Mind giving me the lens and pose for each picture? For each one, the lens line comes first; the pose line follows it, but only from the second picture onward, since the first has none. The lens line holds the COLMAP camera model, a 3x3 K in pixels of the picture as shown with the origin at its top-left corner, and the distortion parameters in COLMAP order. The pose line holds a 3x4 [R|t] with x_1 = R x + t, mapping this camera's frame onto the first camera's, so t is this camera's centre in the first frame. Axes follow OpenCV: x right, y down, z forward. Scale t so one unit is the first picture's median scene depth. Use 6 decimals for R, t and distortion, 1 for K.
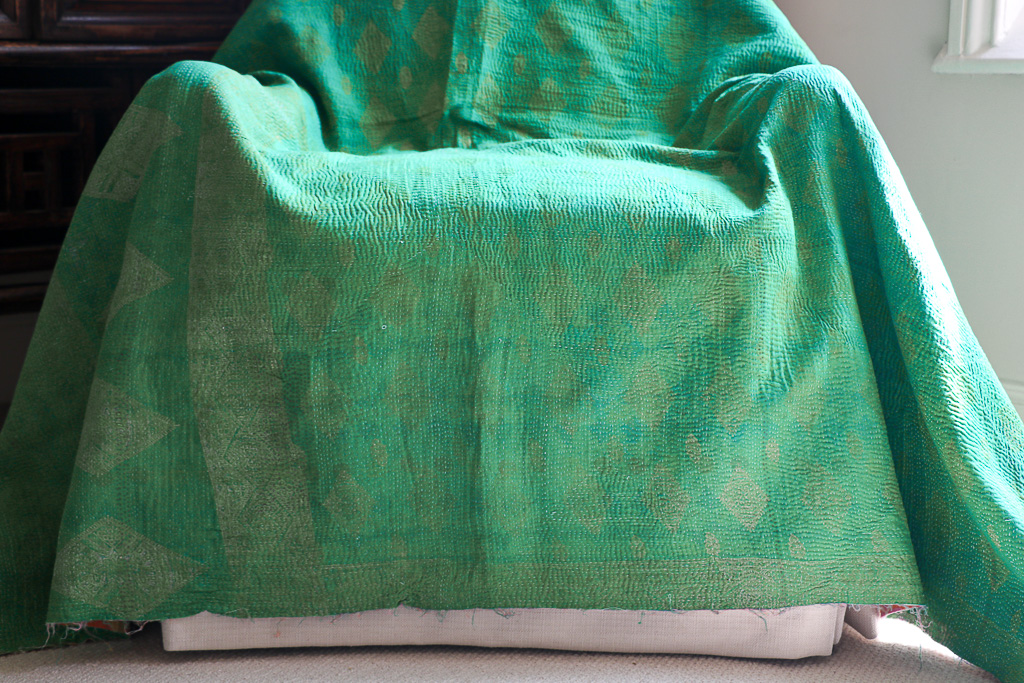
lens RADIAL K [[1620.9, 0, 513.7], [0, 1620.9, 327.0], [0, 0, 1]] dist [0.029837, 0.569619]
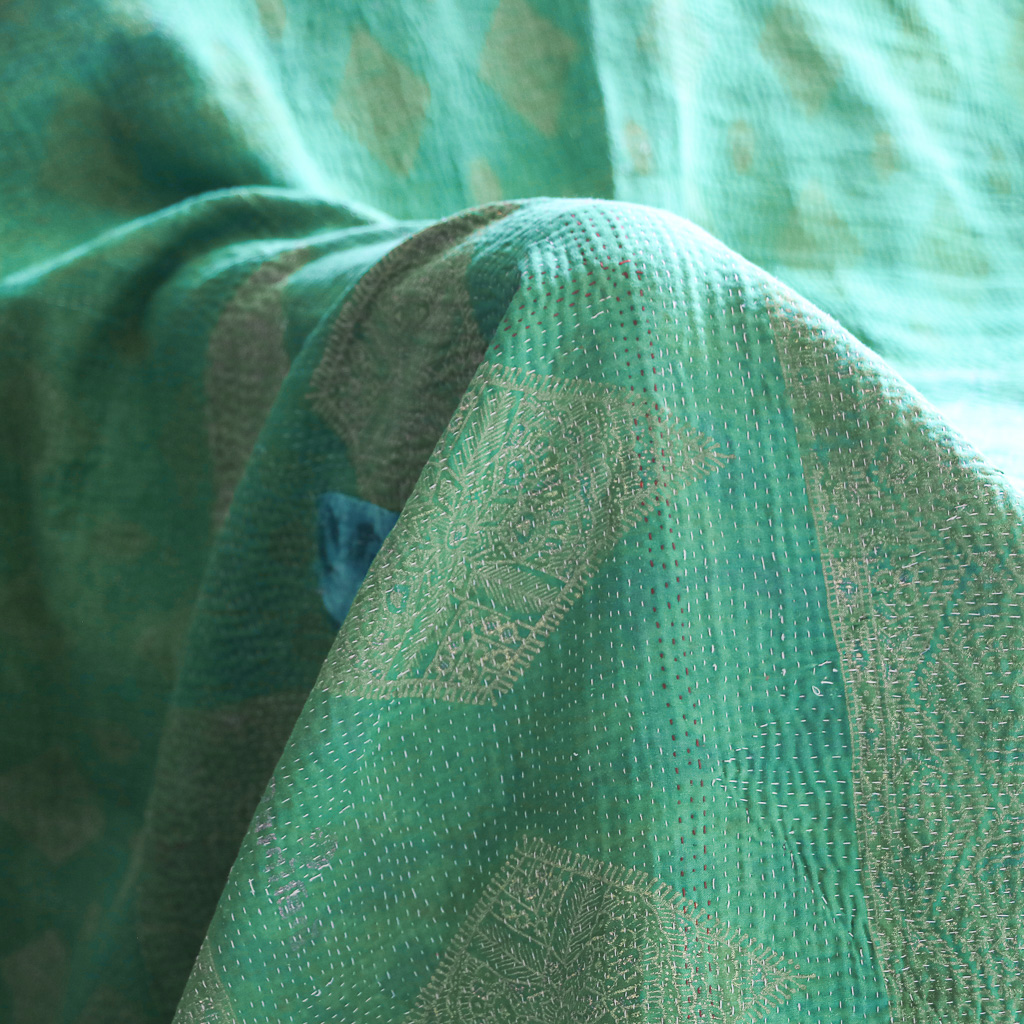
lens RADIAL K [[2834.4, 0, 444.8], [0, 2834.4, 511.9], [0, 0, 1]] dist [0.038469, 0.423557]
pose [[0.869202, -0.077938, 0.488276, -0.508105], [0.073858, 0.996886, 0.027645, -0.130926], [-0.488910, 0.012034, 0.872251, 0.596091]]
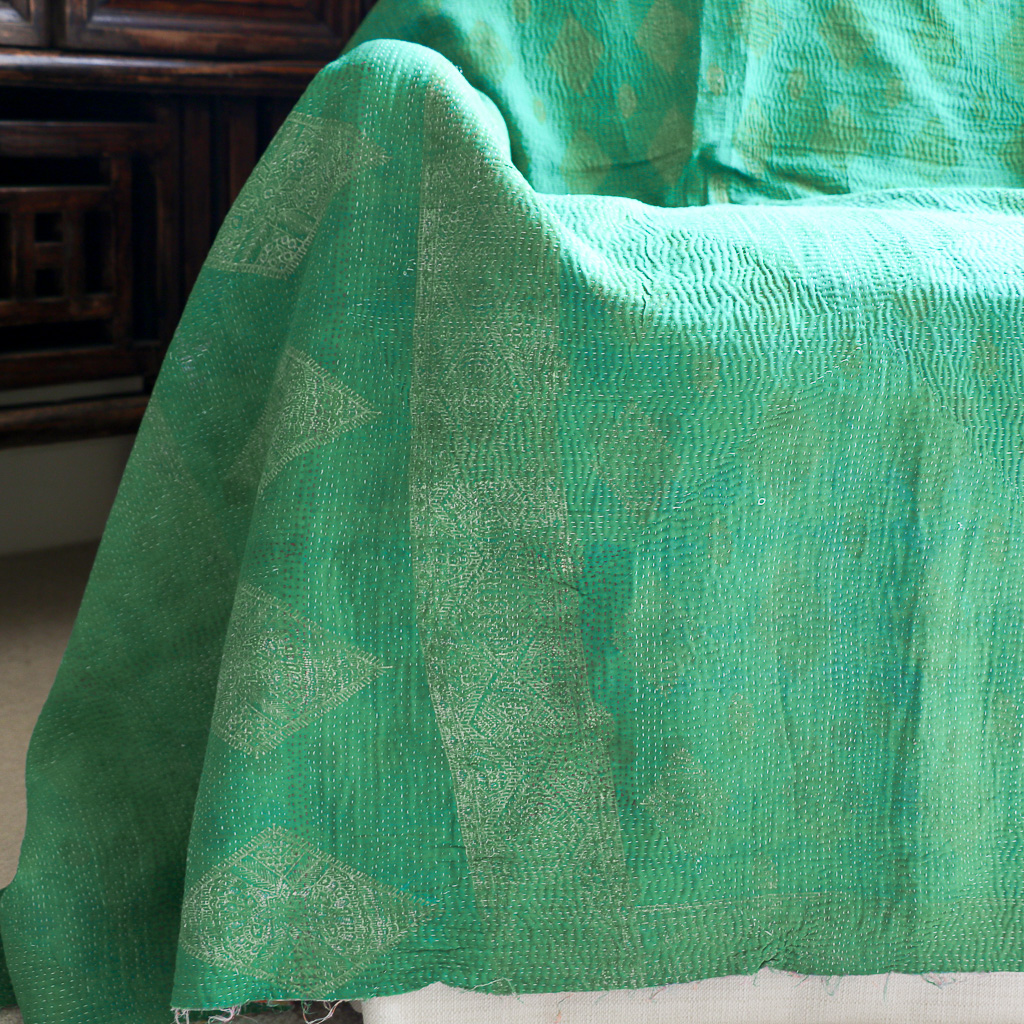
lens RADIAL K [[1669.9, 0, 512.0], [0, 1669.9, 512.0], [0, 0, 1]] dist [-0.058866, 0.139546]
pose [[0.998637, 0.004381, 0.052005, -0.194672], [-0.006902, 0.998804, 0.048413, -0.023555], [-0.051731, -0.048706, 0.997473, 0.410441]]
